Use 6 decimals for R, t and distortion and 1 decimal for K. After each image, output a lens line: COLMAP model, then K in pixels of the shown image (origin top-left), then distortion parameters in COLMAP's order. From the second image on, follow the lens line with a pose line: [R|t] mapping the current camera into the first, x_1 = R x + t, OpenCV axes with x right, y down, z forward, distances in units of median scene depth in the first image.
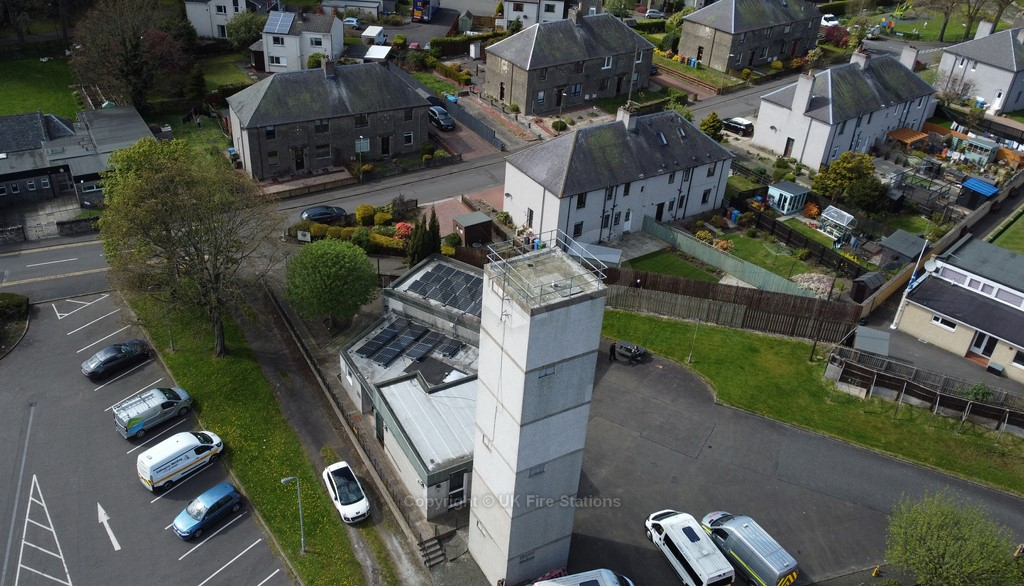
lens RADIAL K [[841.6, 0, 466.7], [0, 841.6, 272.5], [0, 0, 1]] dist [0.006022, -0.009142]
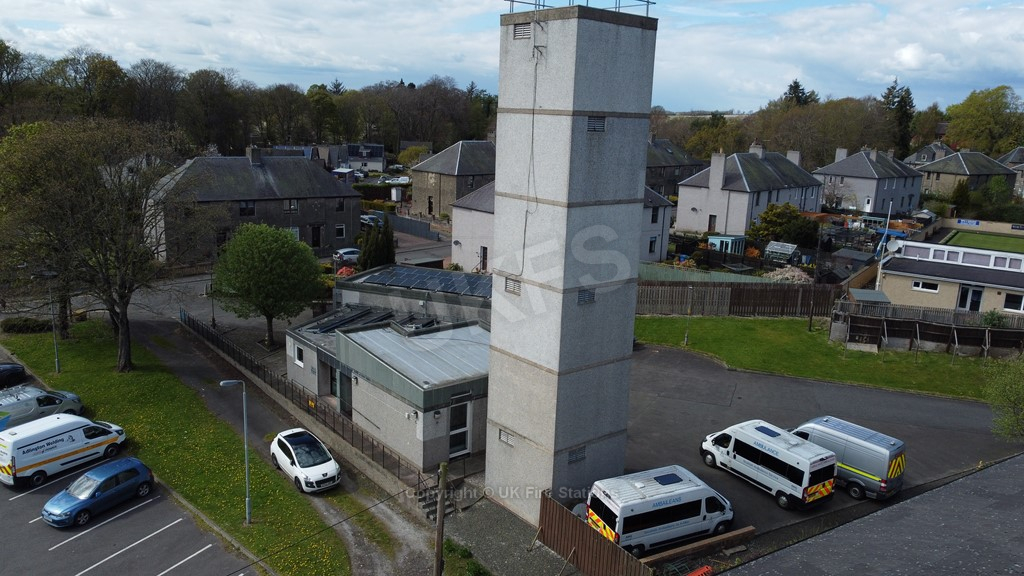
lens RADIAL K [[774.4, 0, 512.0], [0, 774.4, 288.0], [0, 0, 1]] dist [0.008142, -0.008274]
pose [[0.980179, -0.044007, 0.193165, -0.063738], [0.102750, 0.946554, -0.305743, 0.241428], [-0.169386, 0.319530, 0.932314, 0.206023]]
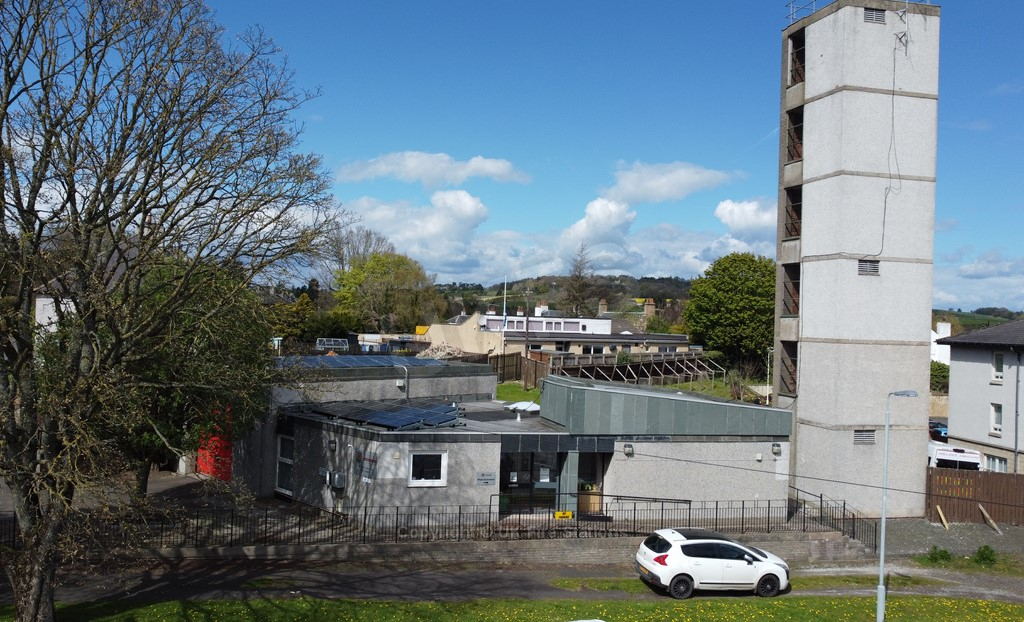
lens RADIAL K [[840.2, 0, 466.3], [0, 840.2, 308.3], [0, 0, 1]] dist [0.005430, -0.003400]
pose [[0.270635, -0.017357, 0.962526, -0.444144], [0.486034, 0.865516, -0.121052, 0.088757], [-0.830980, 0.500581, 0.242674, 0.654767]]
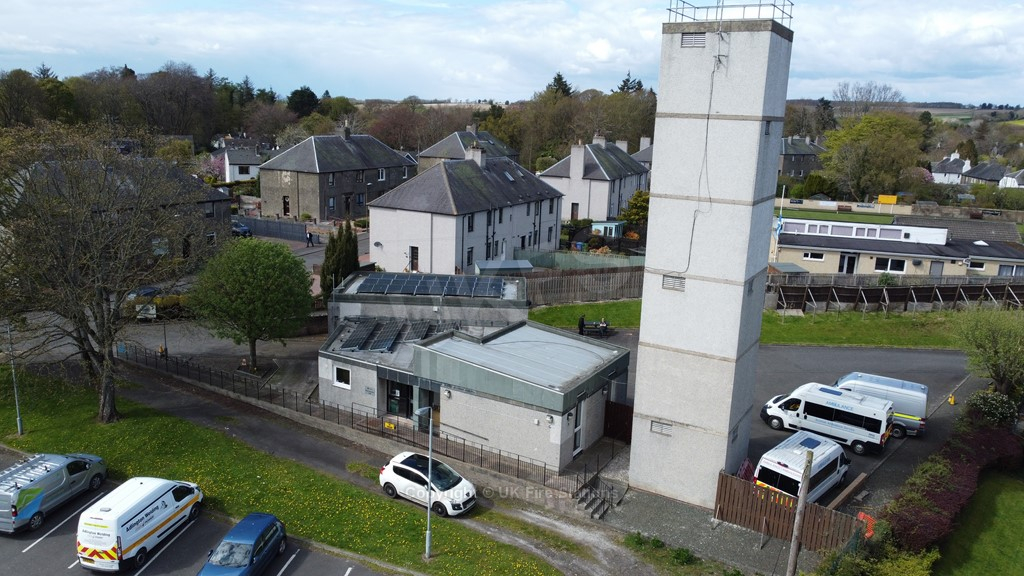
lens RADIAL K [[774.4, 0, 512.0], [0, 774.4, 288.0], [0, 0, 1]] dist [0.008142, -0.008274]
pose [[0.851081, -0.124011, 0.510178, -0.275138], [0.272413, 0.934978, -0.227172, 0.192120], [-0.448834, 0.332321, 0.829525, 0.271383]]
